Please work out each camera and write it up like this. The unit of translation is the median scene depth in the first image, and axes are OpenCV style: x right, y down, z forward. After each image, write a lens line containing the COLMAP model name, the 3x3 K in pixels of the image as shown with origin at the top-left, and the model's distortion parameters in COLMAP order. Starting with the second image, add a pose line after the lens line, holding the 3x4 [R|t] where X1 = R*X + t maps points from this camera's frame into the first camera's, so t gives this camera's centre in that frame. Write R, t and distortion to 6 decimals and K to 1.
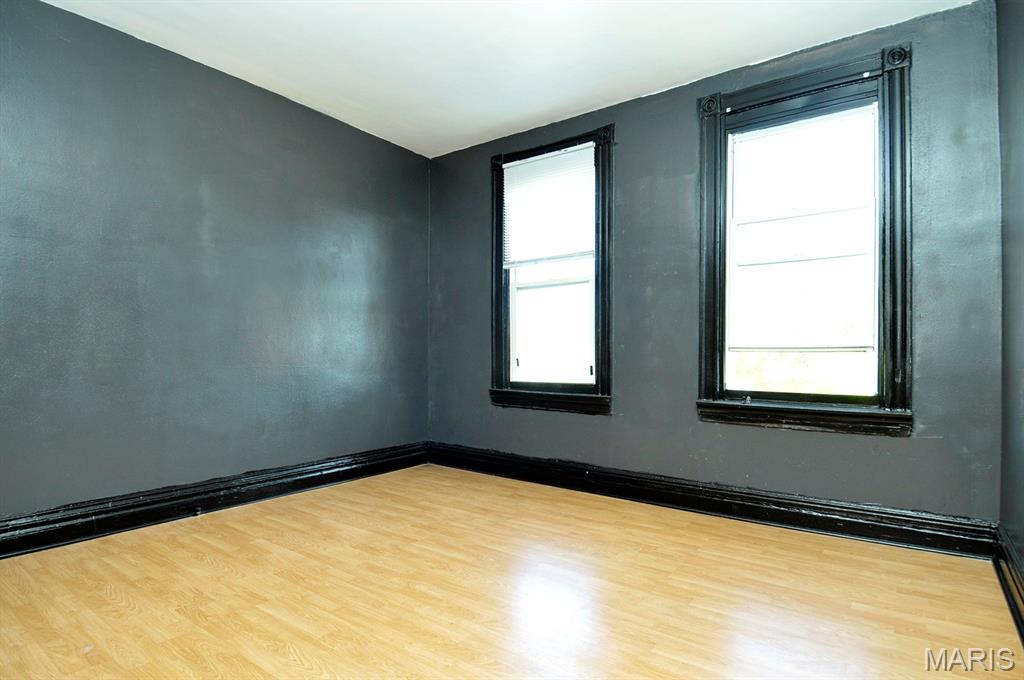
lens RADIAL K [[535.4, 0, 527.0], [0, 535.4, 370.3], [0, 0, 1]] dist [0.016722, -0.012469]
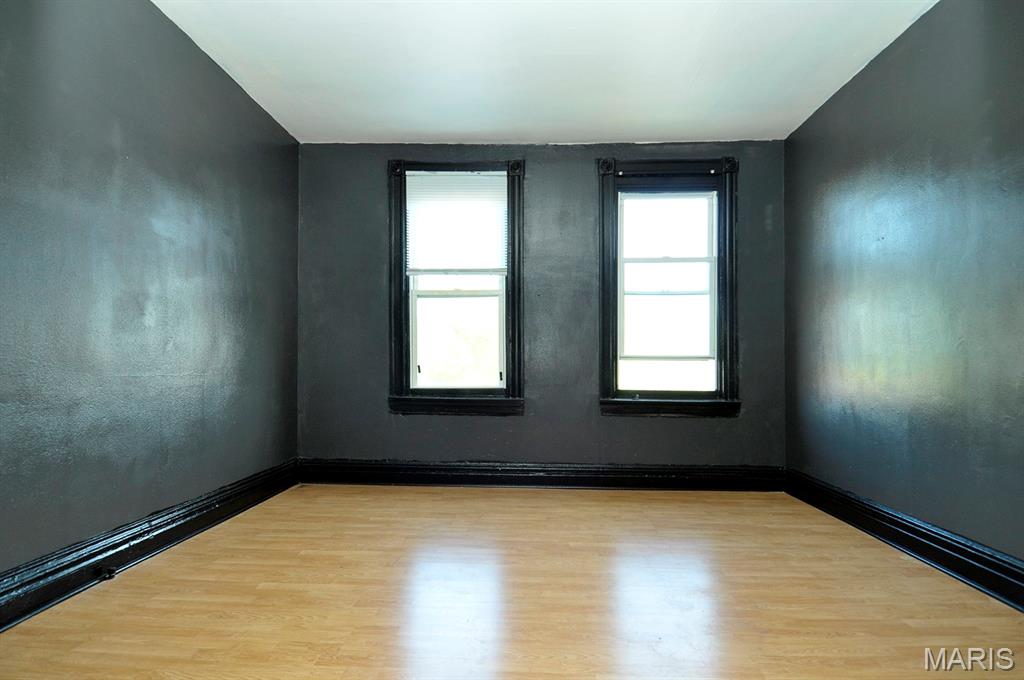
lens RADIAL K [[535.4, 0, 517.9], [0, 535.4, 365.5], [0, 0, 1]] dist [0.016722, -0.012469]
pose [[0.828971, 0.002461, 0.559286, -0.475440], [0.012631, 0.999653, -0.023121, 0.004305], [-0.559148, 0.026231, 0.828653, 0.068864]]
